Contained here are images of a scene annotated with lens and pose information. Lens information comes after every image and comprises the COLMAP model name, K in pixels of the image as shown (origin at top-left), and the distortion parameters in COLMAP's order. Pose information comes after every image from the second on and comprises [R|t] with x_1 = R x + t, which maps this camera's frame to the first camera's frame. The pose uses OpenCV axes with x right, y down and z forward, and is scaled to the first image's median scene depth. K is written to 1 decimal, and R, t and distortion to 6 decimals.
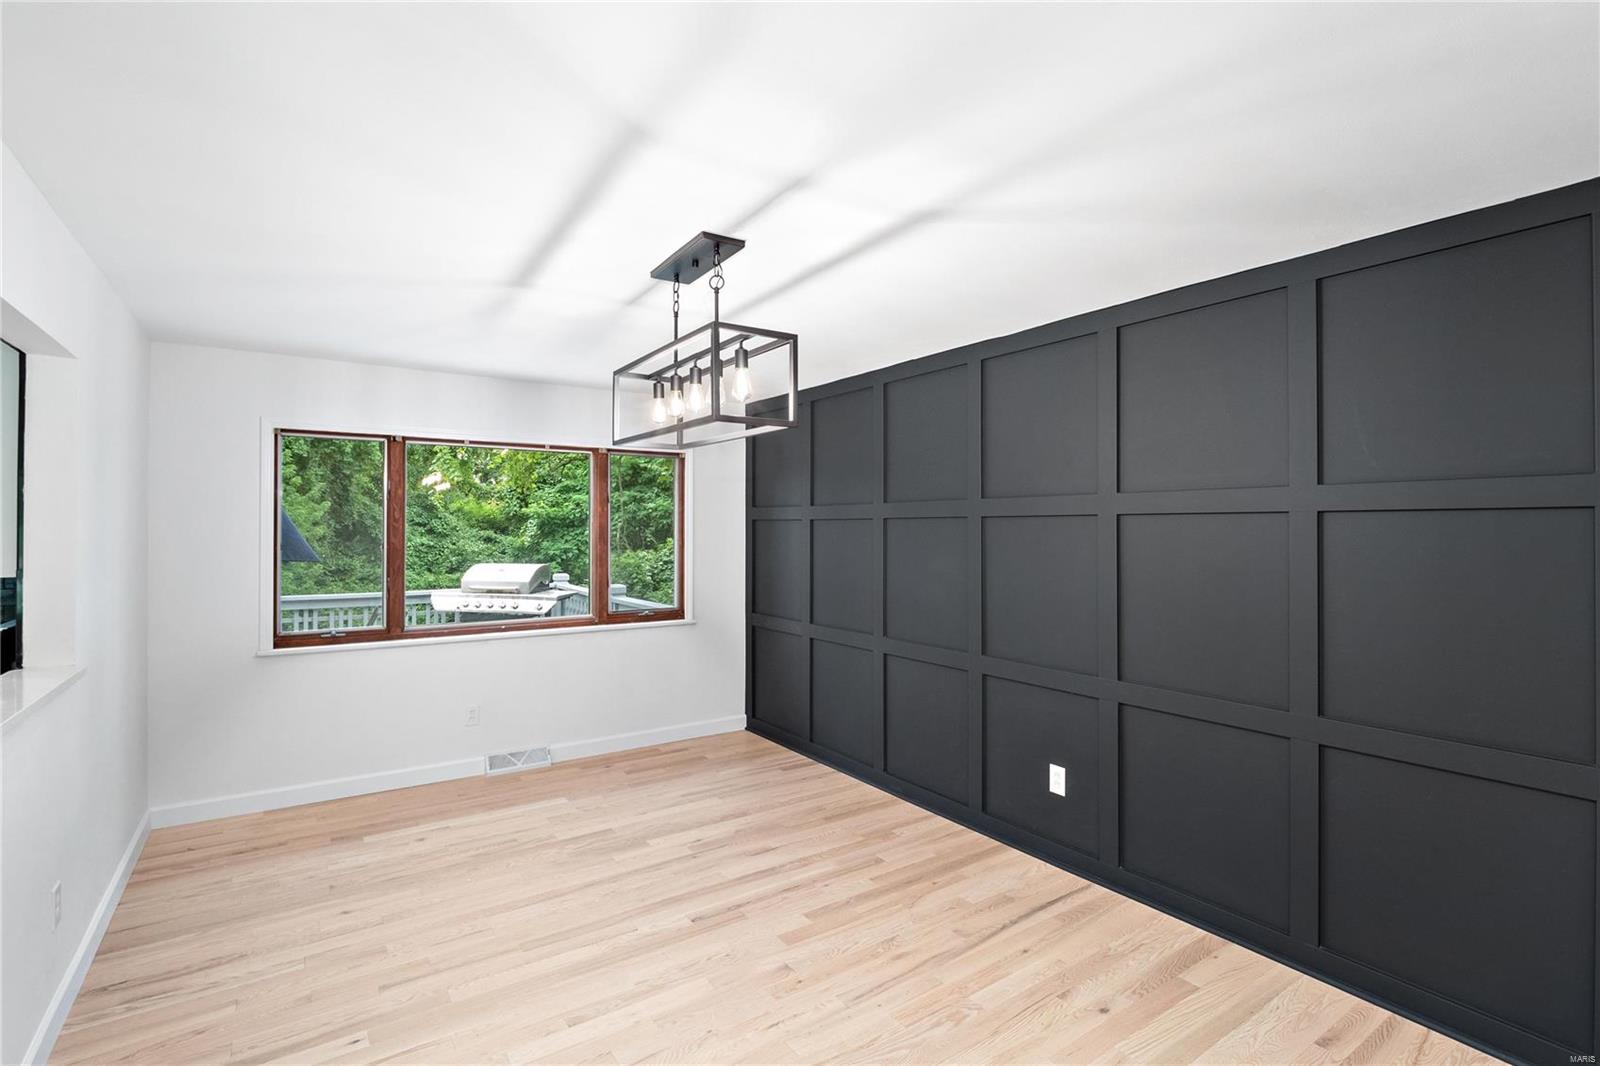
lens RADIAL K [[756.1, 0, 811.2], [0, 756.1, 524.1], [0, 0, 1]] dist [-0.006307, 0.000114]
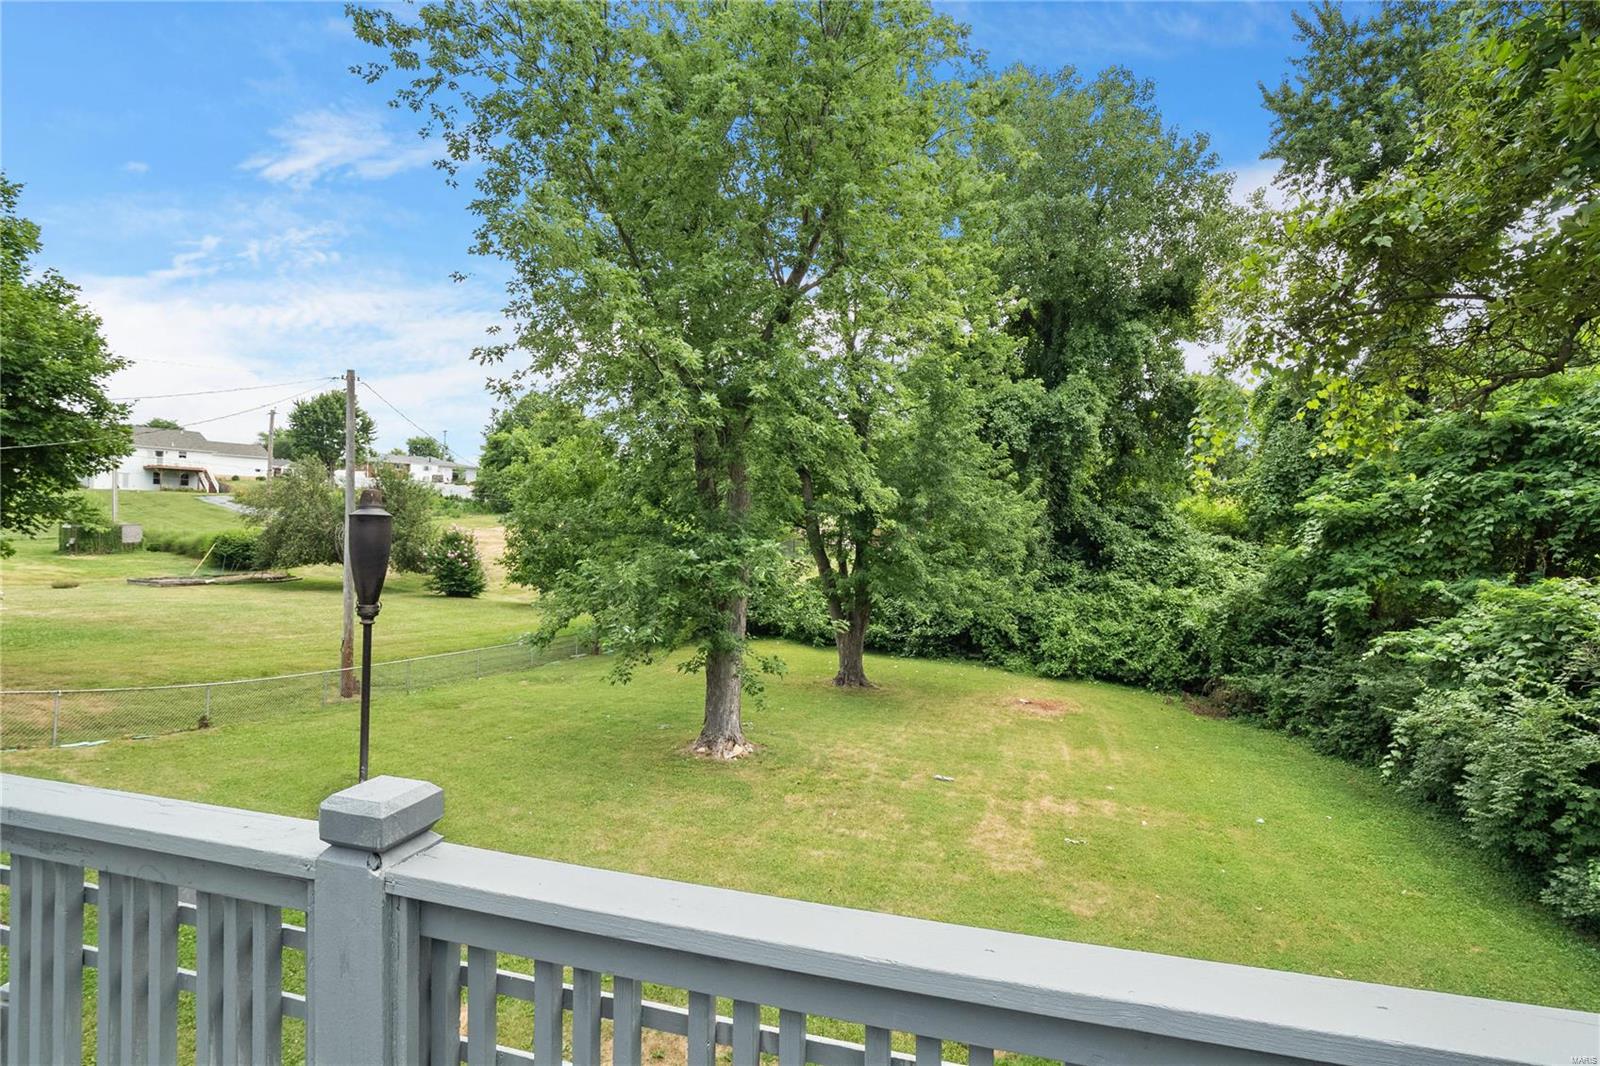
lens RADIAL K [[756.1, 0, 804.0], [0, 756.1, 527.4], [0, 0, 1]] dist [-0.006307, 0.000114]
pose [[0.629199, 0.007478, -0.777209, -0.106506], [-0.008693, 0.999959, 0.002583, 0.002144], [0.777196, 0.005131, 0.629238, 0.183034]]
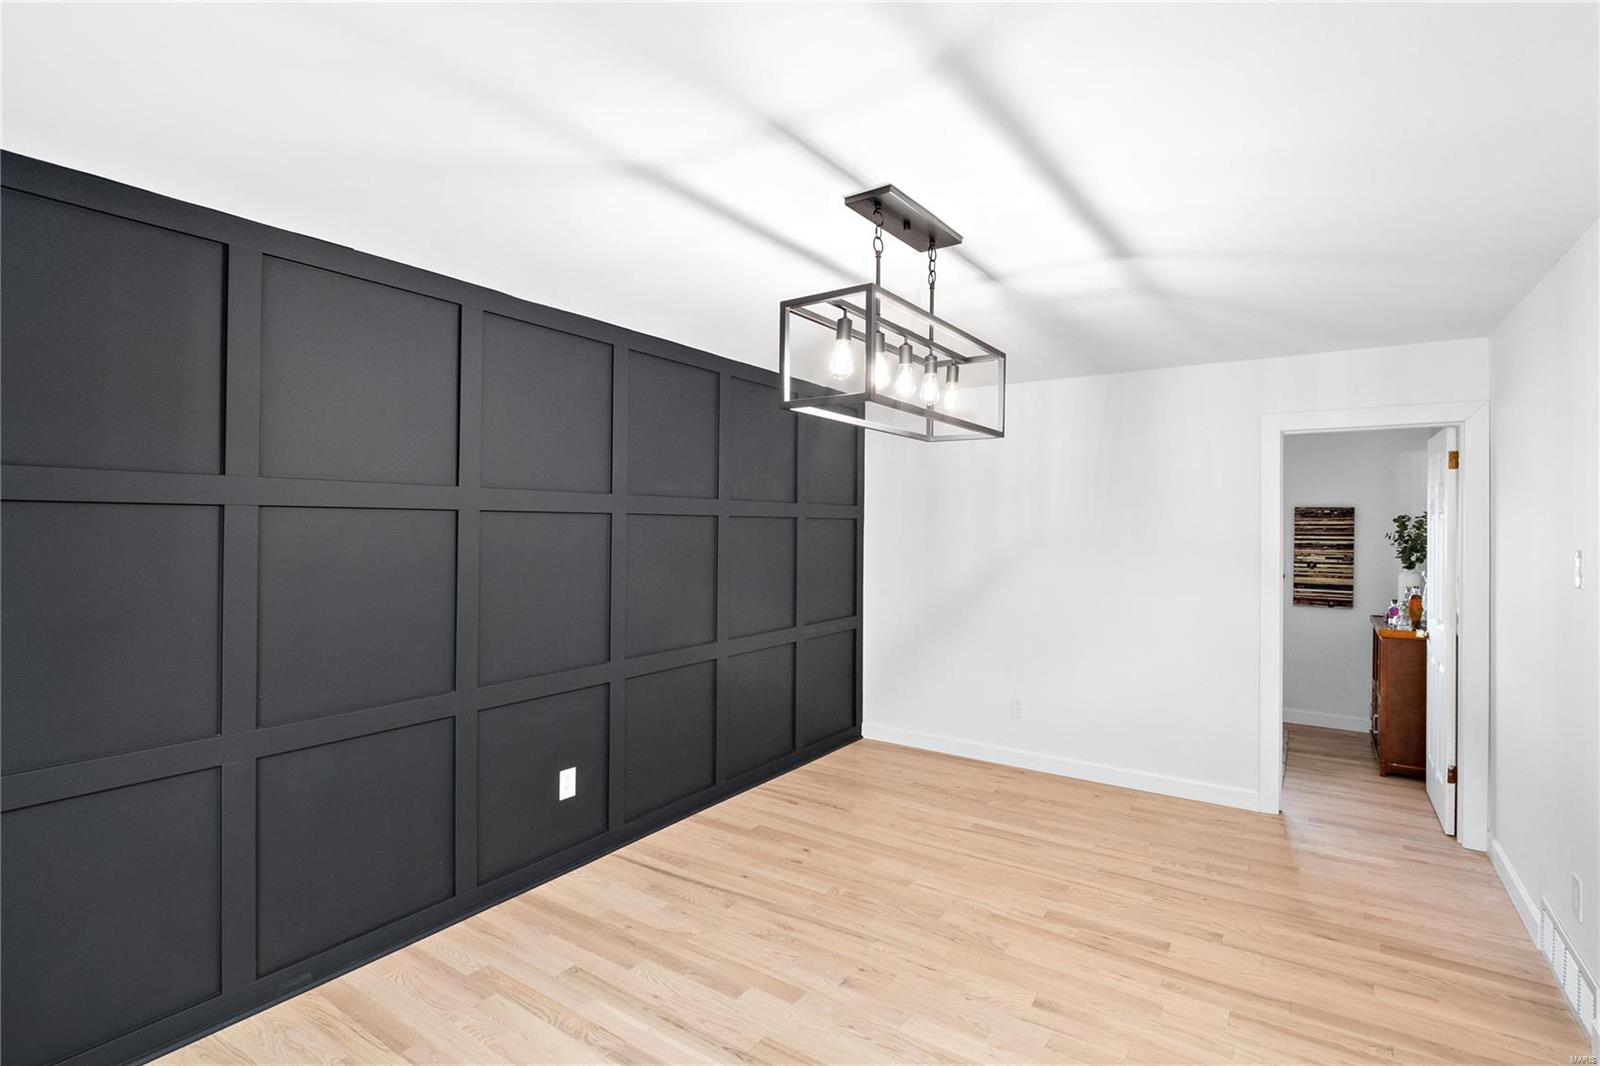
lens RADIAL K [[756.1, 0, 806.5], [0, 756.1, 526.4], [0, 0, 1]] dist [-0.006307, 0.000114]
pose [[-0.358477, -0.002602, 0.933535, -0.855674], [-0.008791, 0.999961, -0.000588, 0.004150], [-0.933497, -0.008417, -0.358486, 1.307102]]
